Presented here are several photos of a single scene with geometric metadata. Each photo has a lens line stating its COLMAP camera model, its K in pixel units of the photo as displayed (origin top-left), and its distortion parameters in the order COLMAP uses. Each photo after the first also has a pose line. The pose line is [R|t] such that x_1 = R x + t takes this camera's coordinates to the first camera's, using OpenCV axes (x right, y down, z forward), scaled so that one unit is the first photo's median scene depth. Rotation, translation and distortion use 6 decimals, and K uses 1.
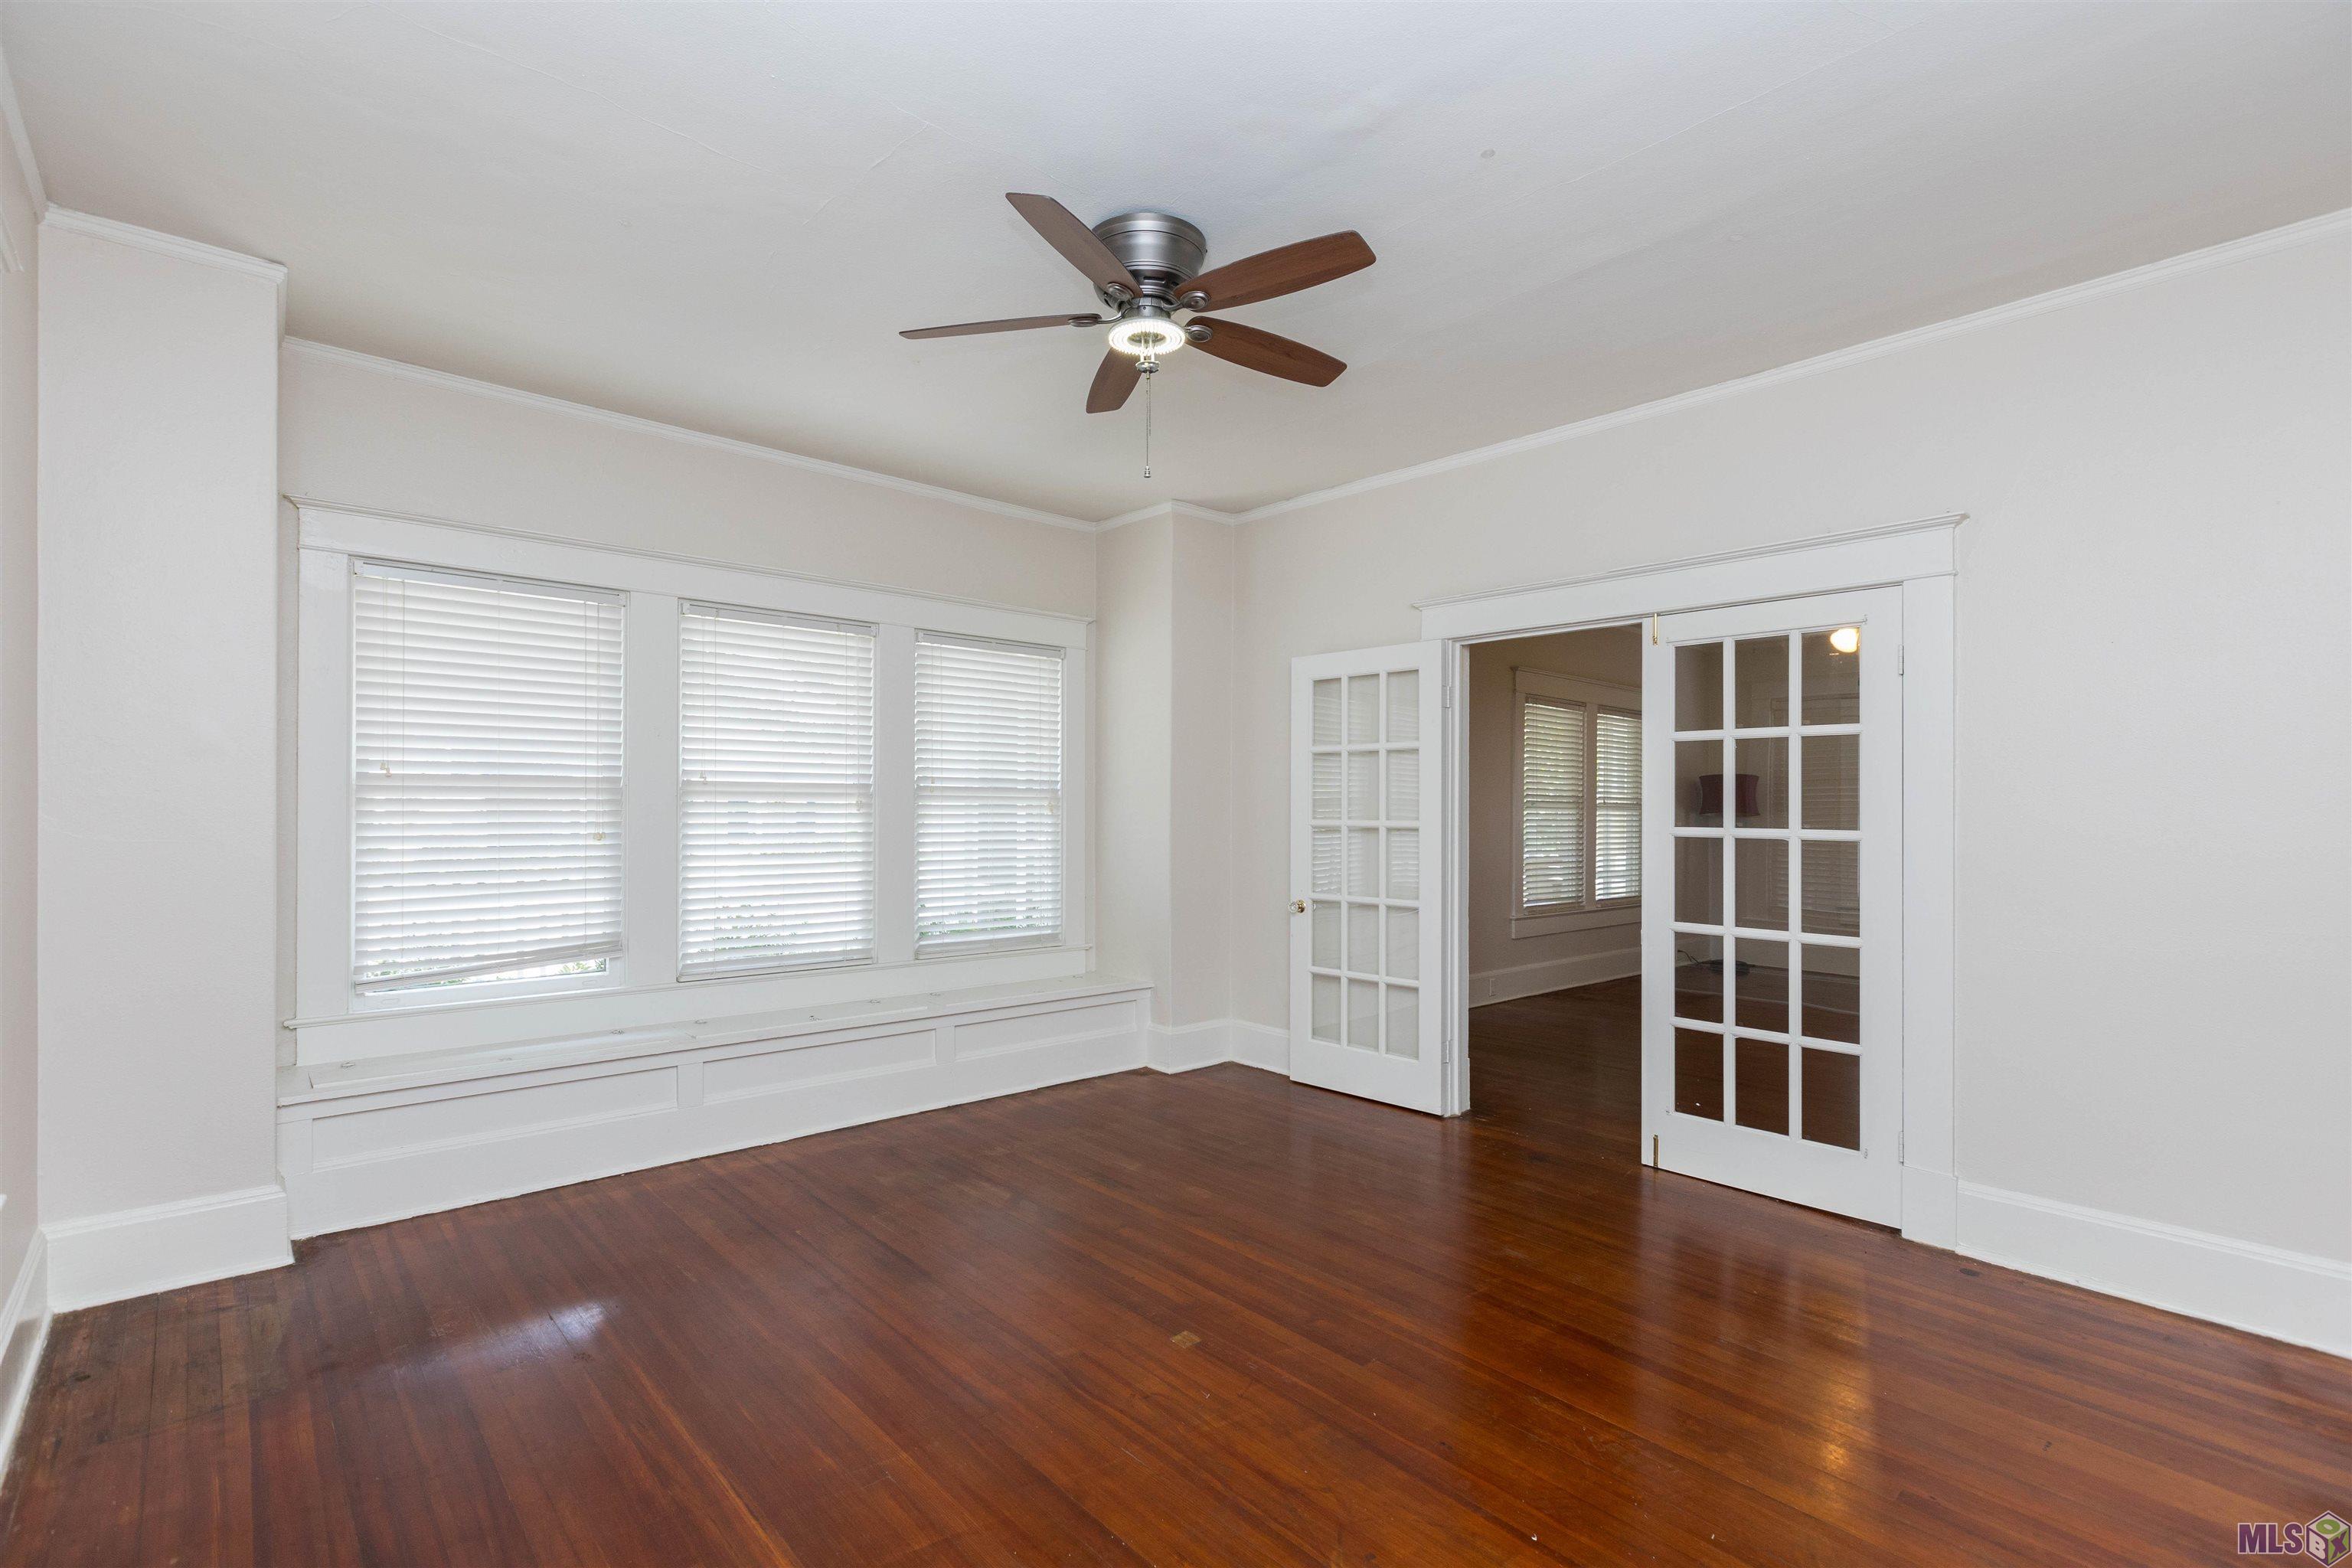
lens RADIAL K [[1086.0, 0, 1225.8], [0, 1086.0, 805.2], [0, 0, 1]] dist [0.001026, 0.000073]
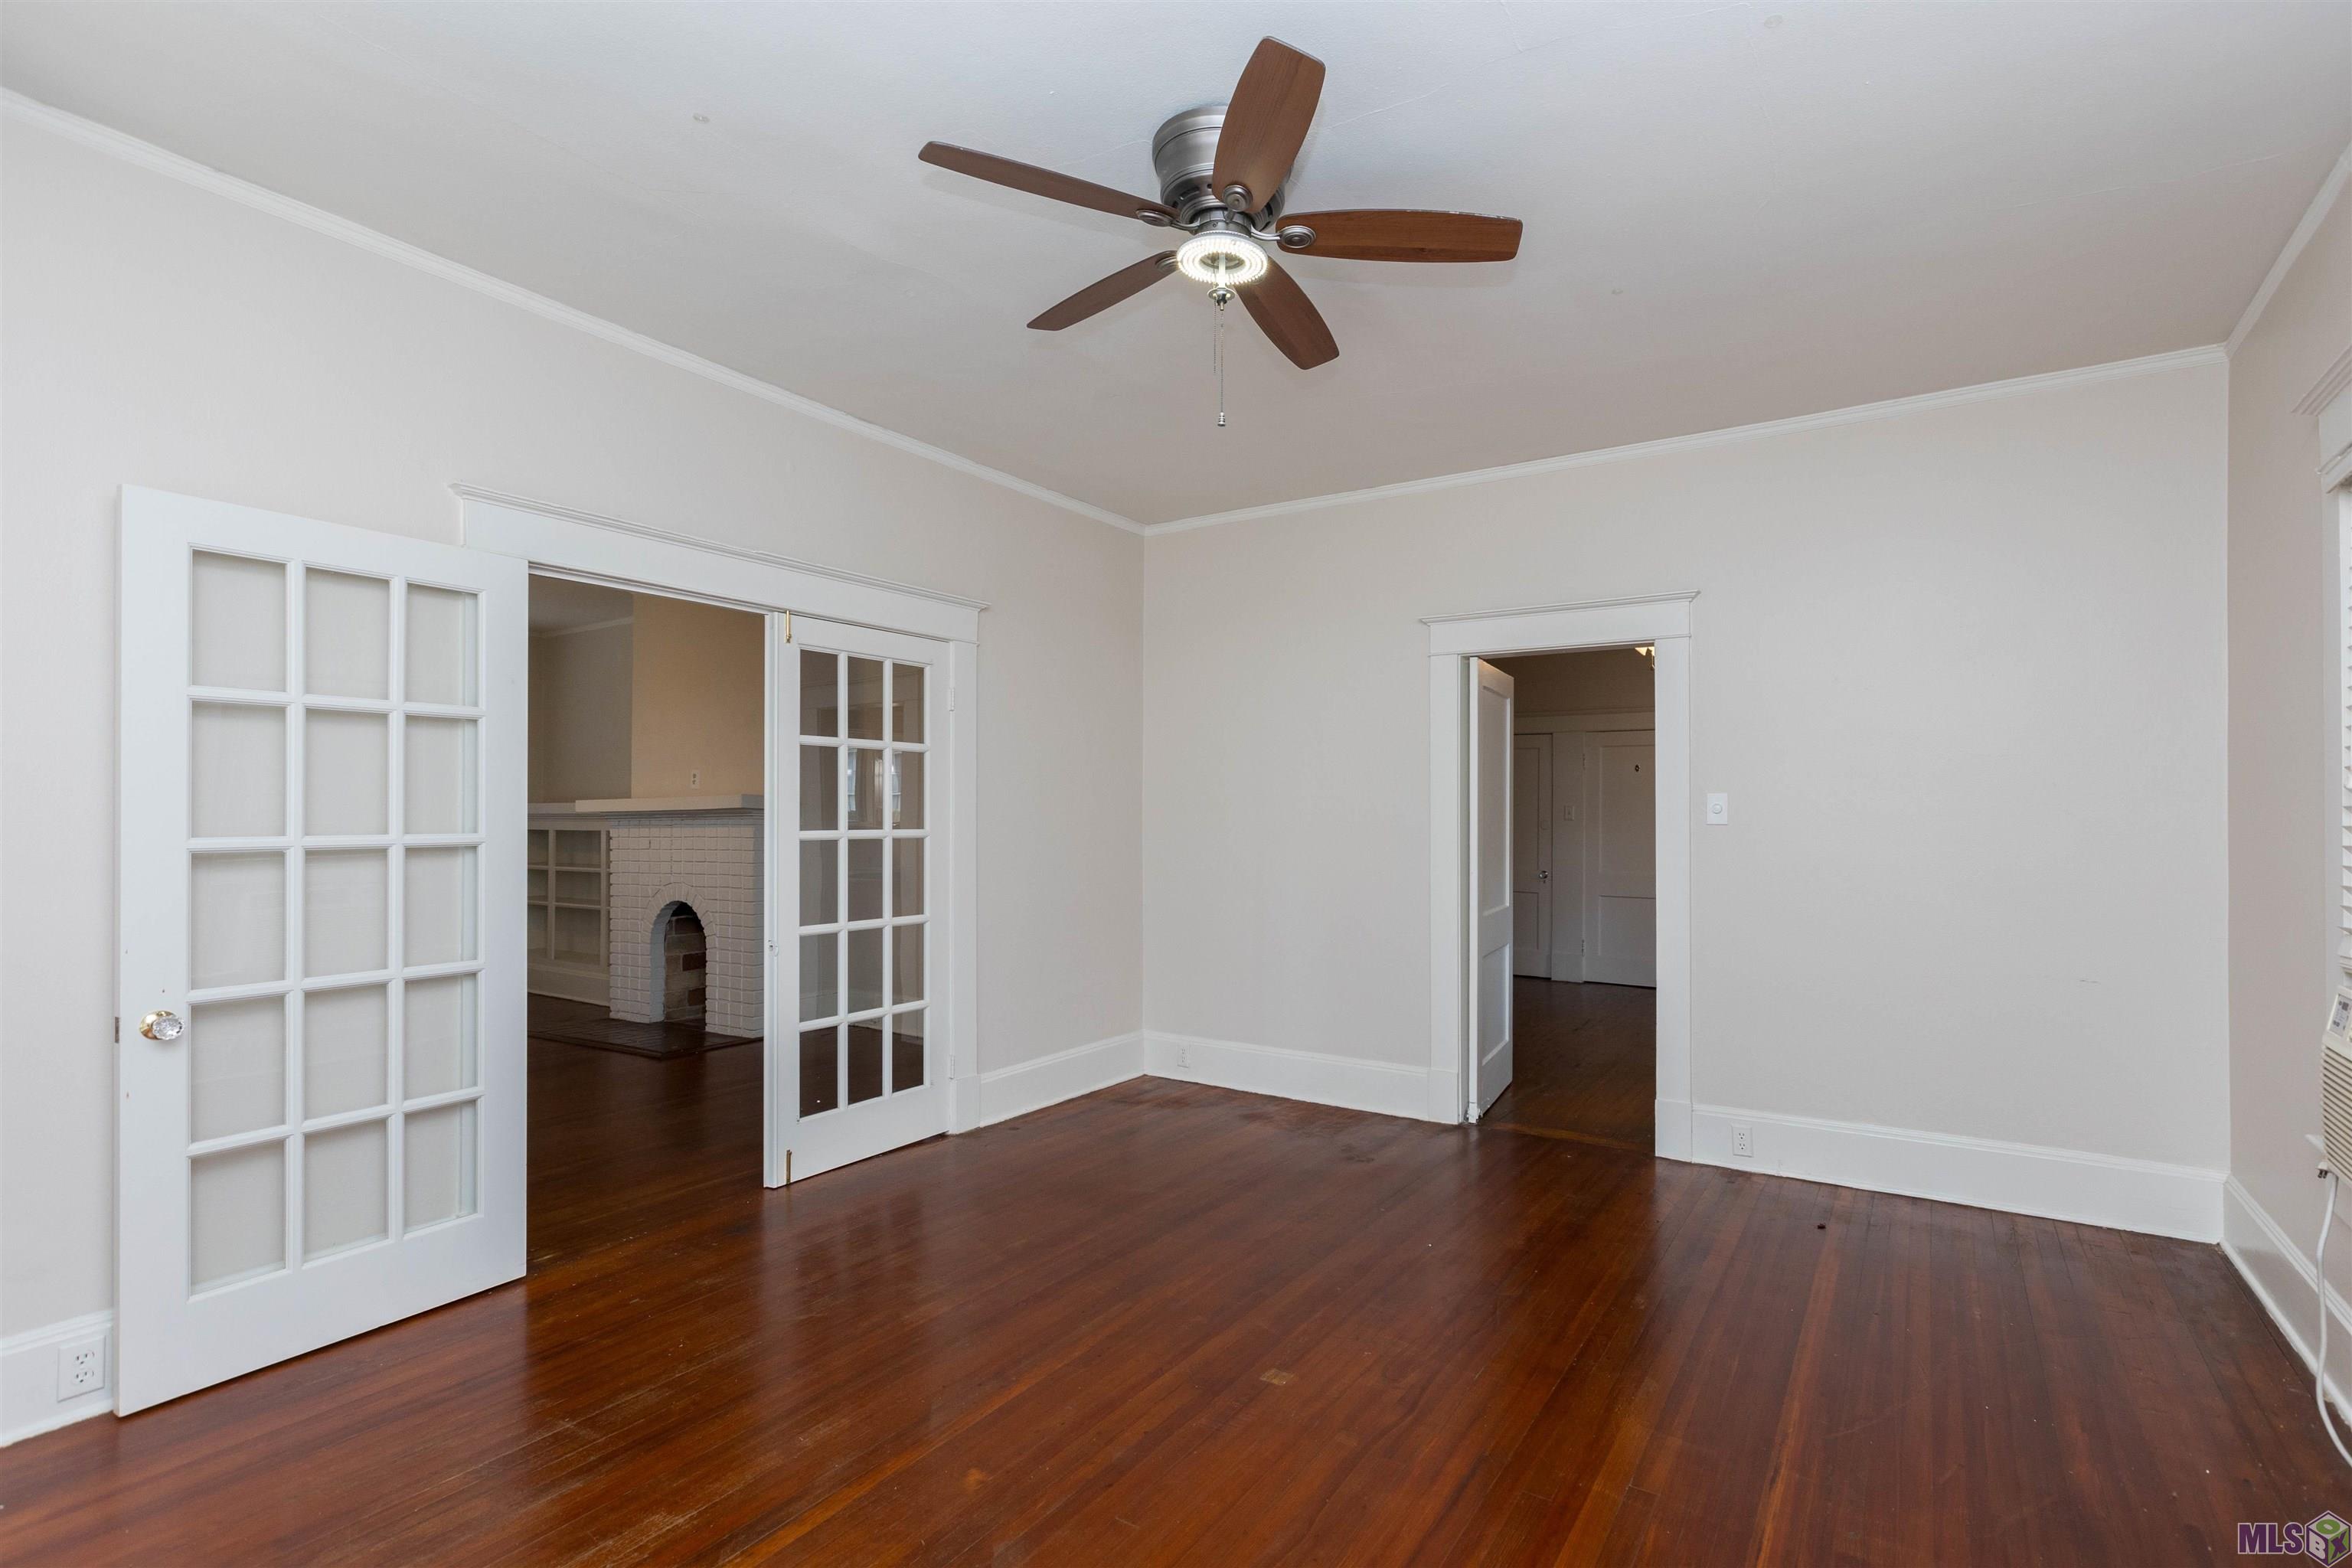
lens RADIAL K [[1086.0, 0, 1225.8], [0, 1086.0, 805.2], [0, 0, 1]] dist [0.001026, 0.000073]
pose [[-0.250973, 0.000369, 0.967994, -0.661794], [-0.003833, 0.999992, -0.001375, -0.003589], [-0.967987, -0.004055, -0.250969, 0.900547]]
